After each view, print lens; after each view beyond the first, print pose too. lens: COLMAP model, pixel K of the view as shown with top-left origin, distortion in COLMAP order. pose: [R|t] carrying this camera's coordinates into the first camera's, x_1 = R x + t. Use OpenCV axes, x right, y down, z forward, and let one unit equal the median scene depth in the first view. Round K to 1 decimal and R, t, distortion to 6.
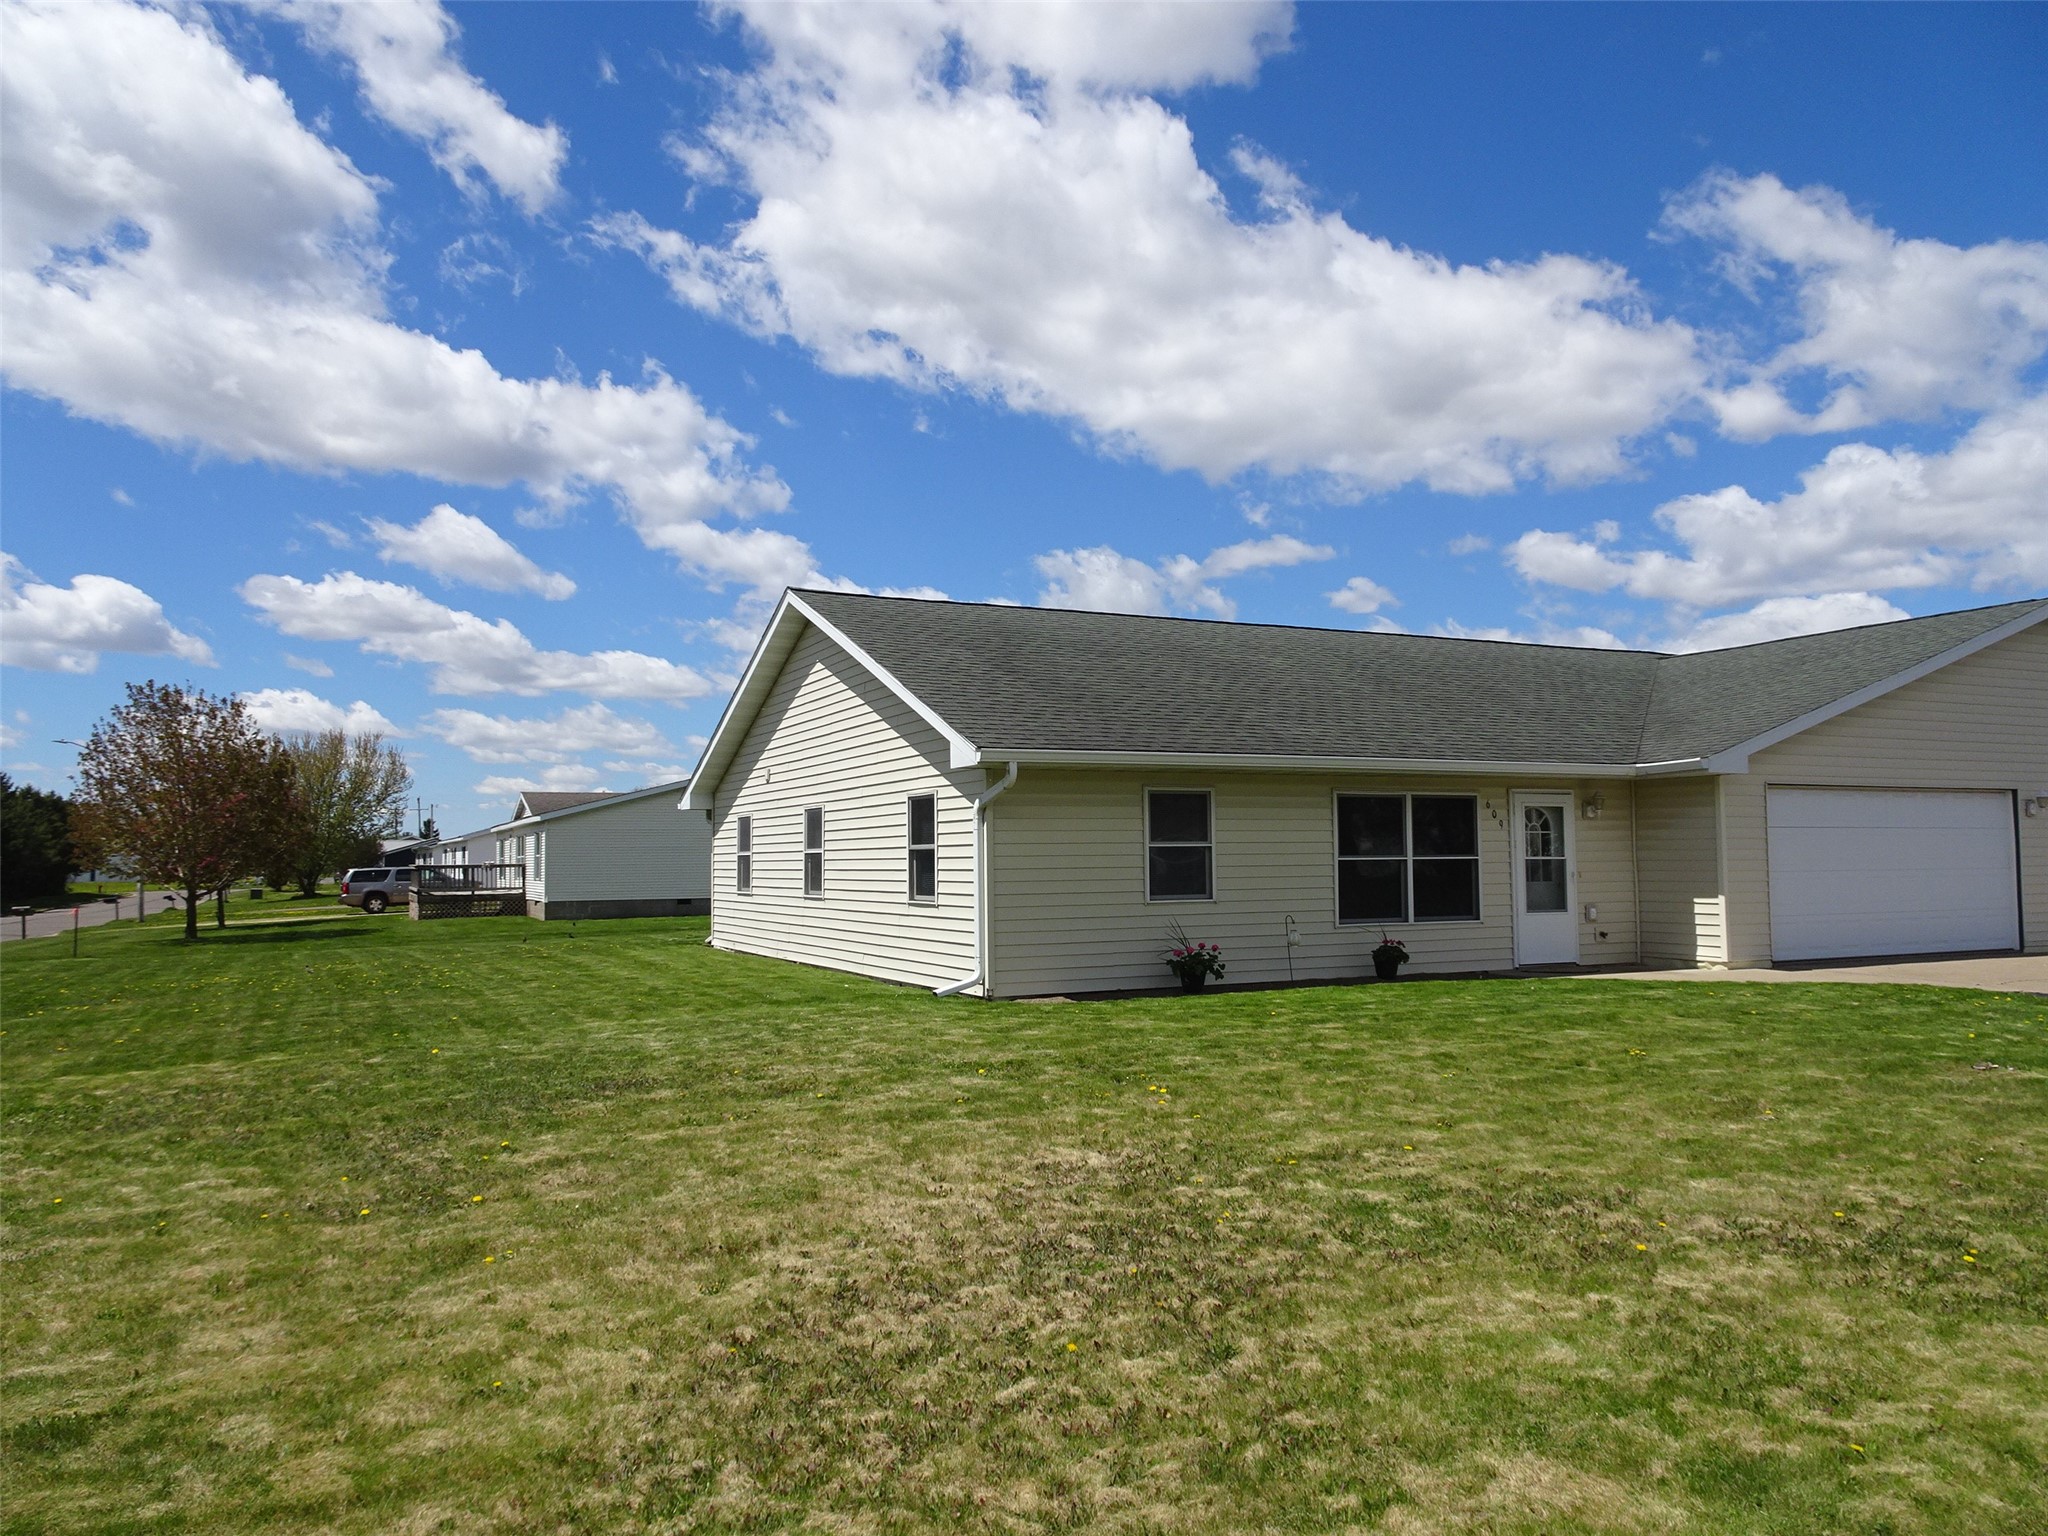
lens RADIAL K [[1454.4, 0, 1019.7], [0, 1454.4, 772.7], [0, 0, 1]] dist [0.001920, 0.005177]
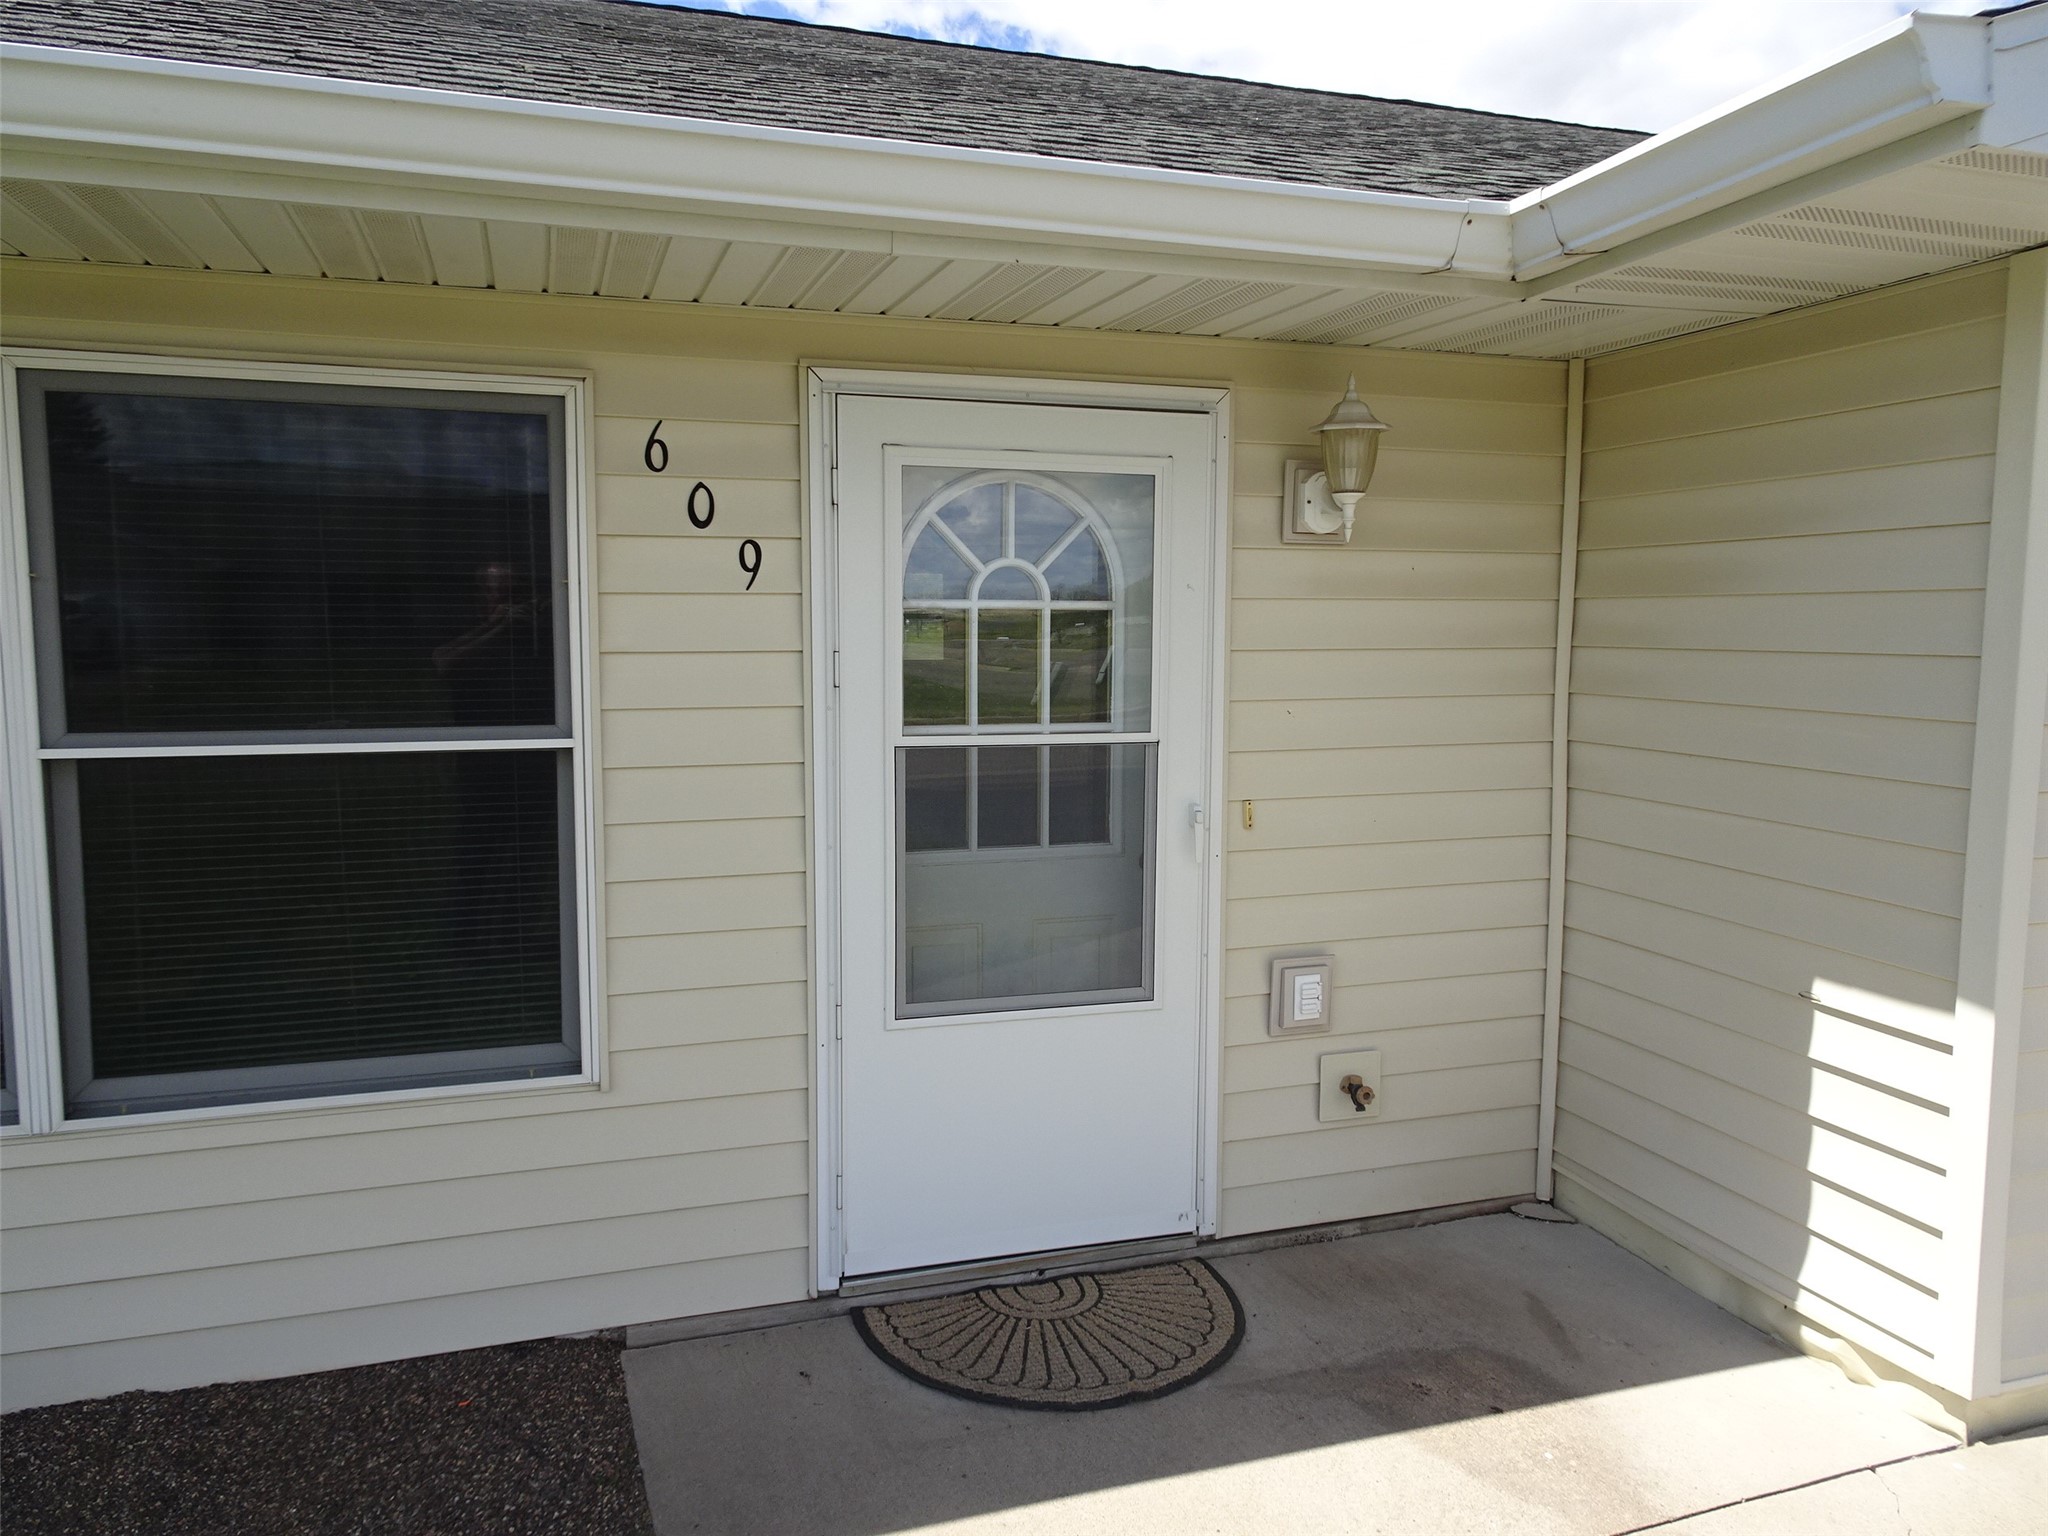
lens RADIAL K [[1457.2, 0, 1024.0], [0, 1457.2, 768.0], [0, 0, 1]] dist [0.006098, 0.002781]
pose [[0.991704, 0.024047, -0.126270, 0.401241], [-0.004074, 0.987732, 0.156105, 0.033335], [0.128474, -0.154295, 0.979636, 0.840393]]
